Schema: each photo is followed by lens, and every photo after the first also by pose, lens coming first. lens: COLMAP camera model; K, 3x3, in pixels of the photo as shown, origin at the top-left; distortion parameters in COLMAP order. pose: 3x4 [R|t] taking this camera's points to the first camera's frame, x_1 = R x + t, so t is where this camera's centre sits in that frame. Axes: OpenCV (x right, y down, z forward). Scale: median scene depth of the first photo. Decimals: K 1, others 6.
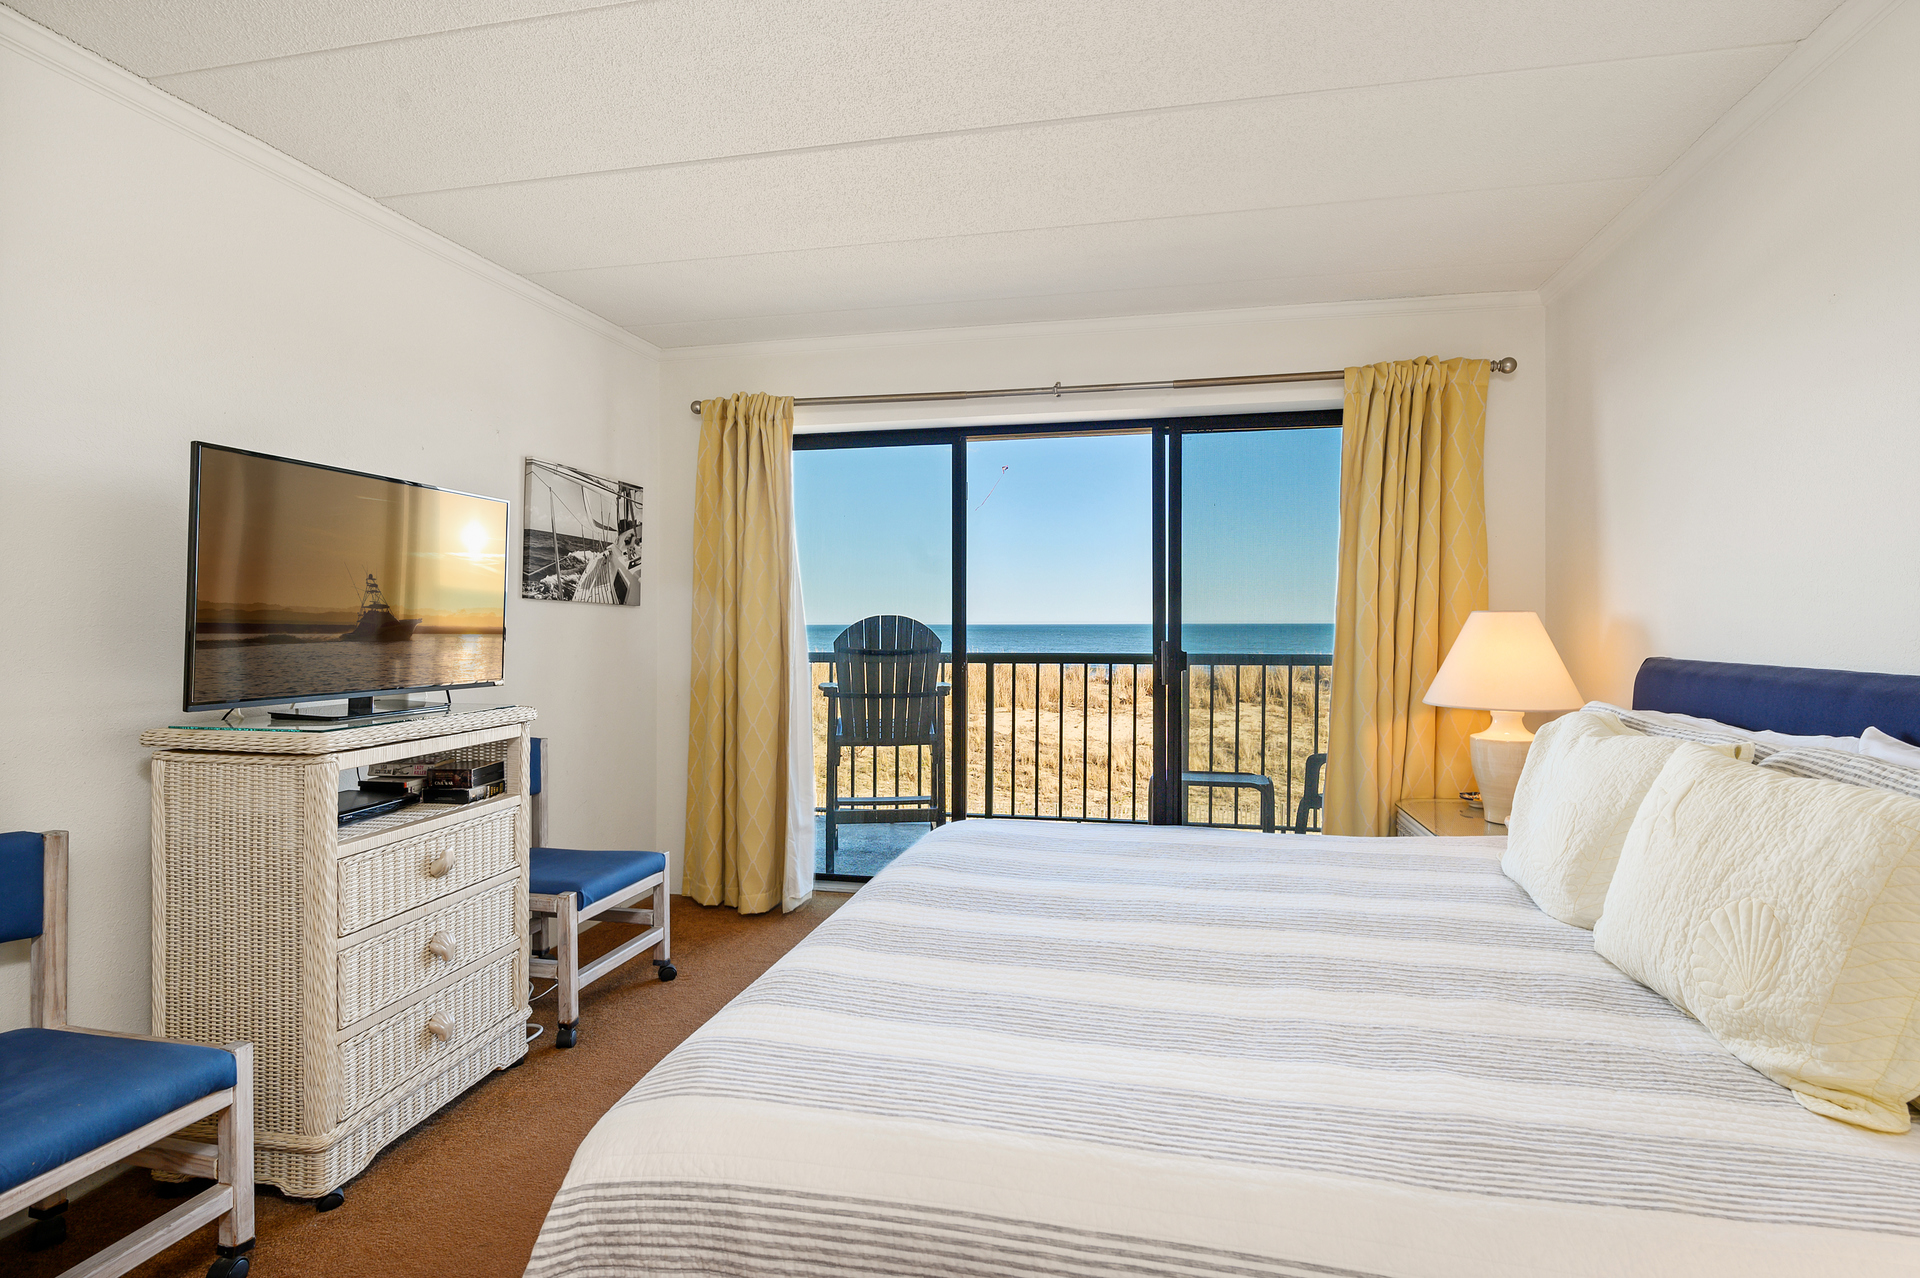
lens RADIAL K [[974.9, 0, 968.3], [0, 974.9, 612.1], [0, 0, 1]] dist [-0.003832, -0.000581]
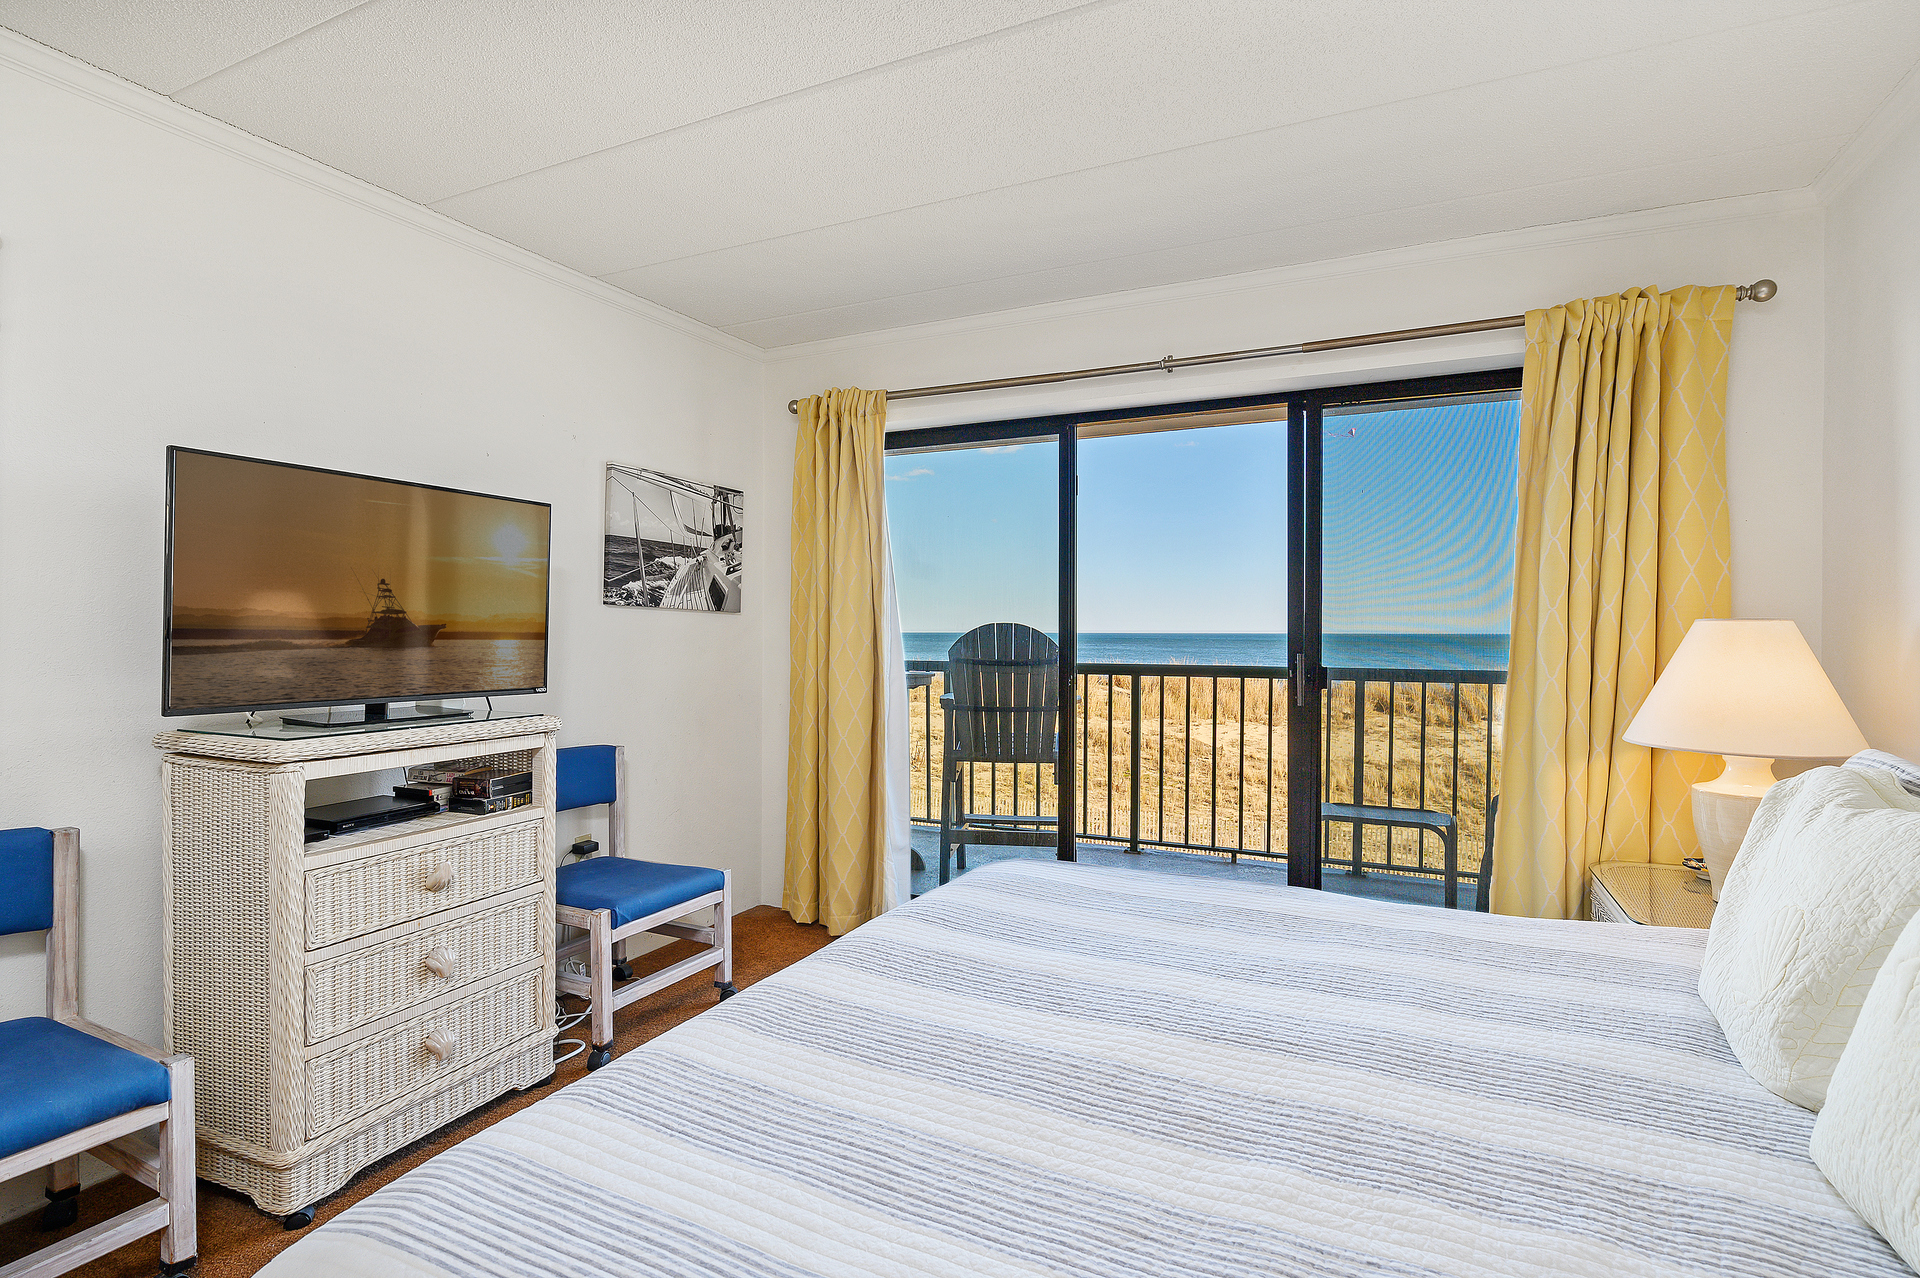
lens RADIAL K [[957.7, 0, 959.6], [0, 957.7, 626.2], [0, 0, 1]] dist [-0.005594, 0.000135]
pose [[0.971011, 0.003715, -0.239004, 0.165025], [-0.002269, 0.999977, 0.006324, 0.001155], [0.239022, -0.005599, 0.970998, 0.176450]]
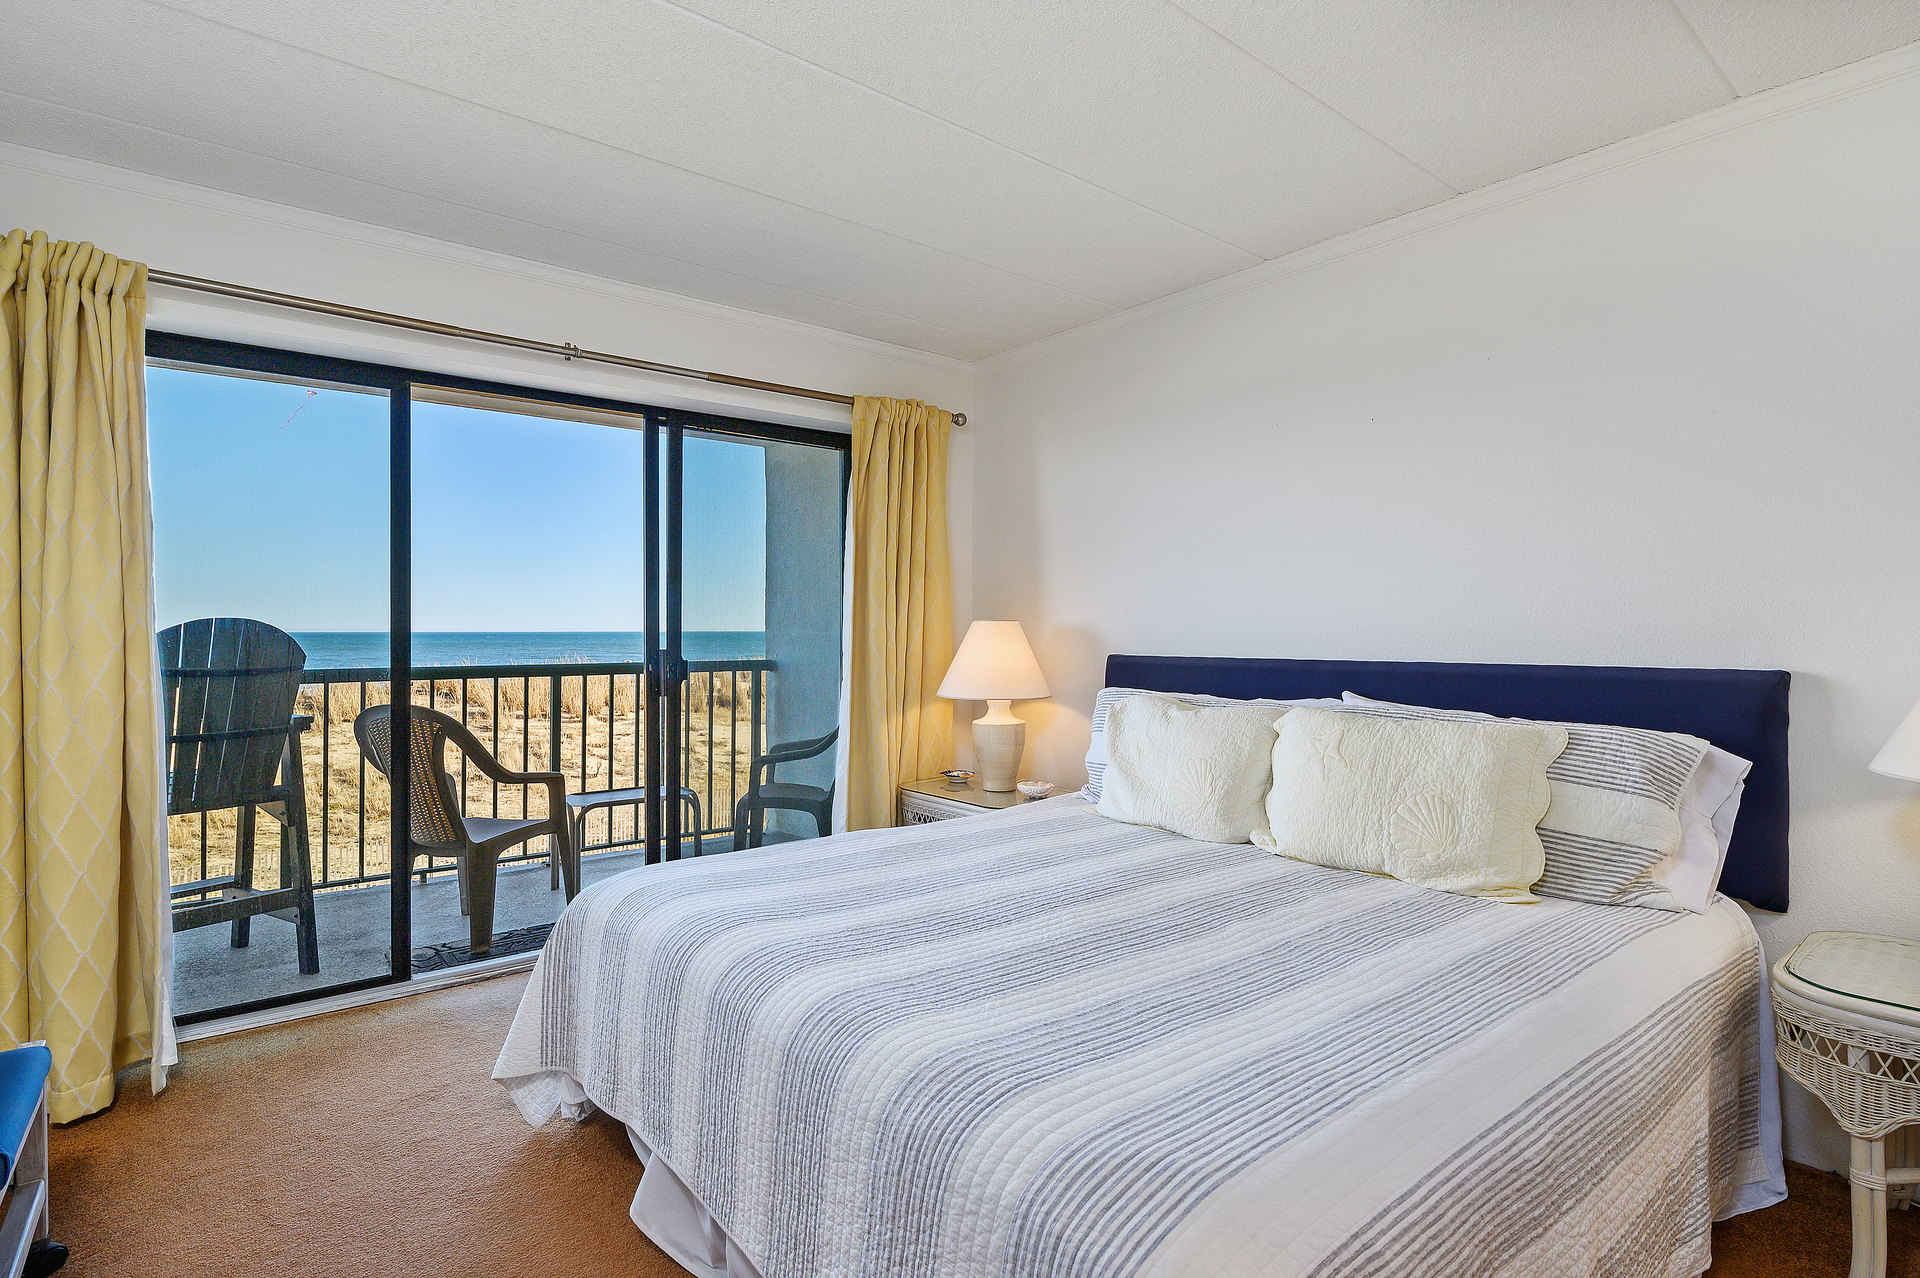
lens RADIAL K [[965.2, 0, 960.0], [0, 965.2, 639.0], [0, 0, 1]] dist [-0.005194, -0.000790]
pose [[0.616777, -0.006001, 0.787115, -0.506011], [-0.008446, 0.999863, 0.014242, 0.005927], [-0.787092, -0.015432, 0.616642, 0.313882]]
